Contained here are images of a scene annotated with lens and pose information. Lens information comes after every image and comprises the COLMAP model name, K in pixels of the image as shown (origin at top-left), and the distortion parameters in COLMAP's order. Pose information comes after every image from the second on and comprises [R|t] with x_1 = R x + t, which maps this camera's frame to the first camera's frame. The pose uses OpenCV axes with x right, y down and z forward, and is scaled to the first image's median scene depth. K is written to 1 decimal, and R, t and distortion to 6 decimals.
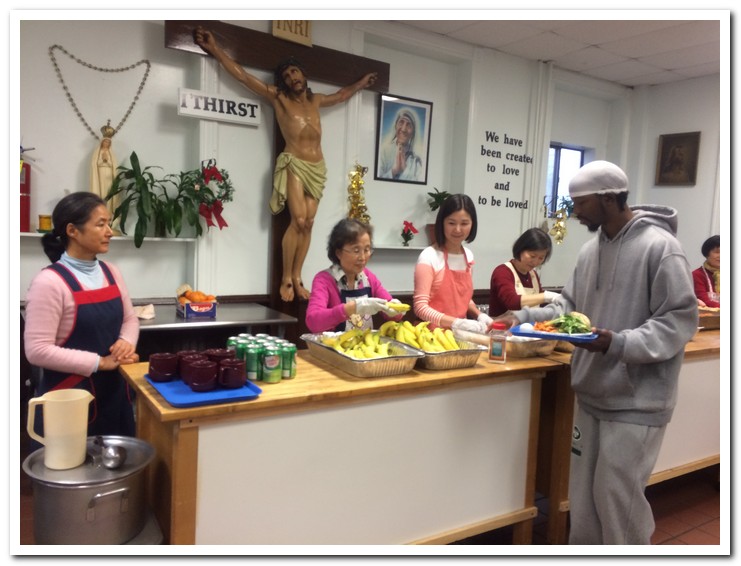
lens RADIAL K [[615.7, 0, 370.5], [0, 615.7, 283.0], [0, 0, 1]] dist [0.086813, -0.100062]
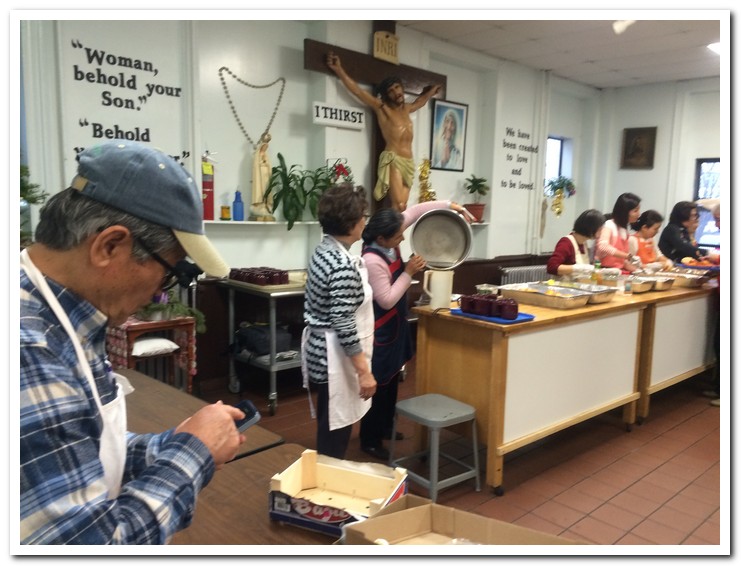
lens RADIAL K [[615.7, 0, 370.5], [0, 615.7, 283.0], [0, 0, 1]] dist [0.086813, -0.100062]
pose [[0.985104, -0.040048, 0.167232, -0.386186], [0.032386, 0.998308, 0.048297, -0.004375], [-0.168883, -0.042162, 0.984734, -0.242801]]
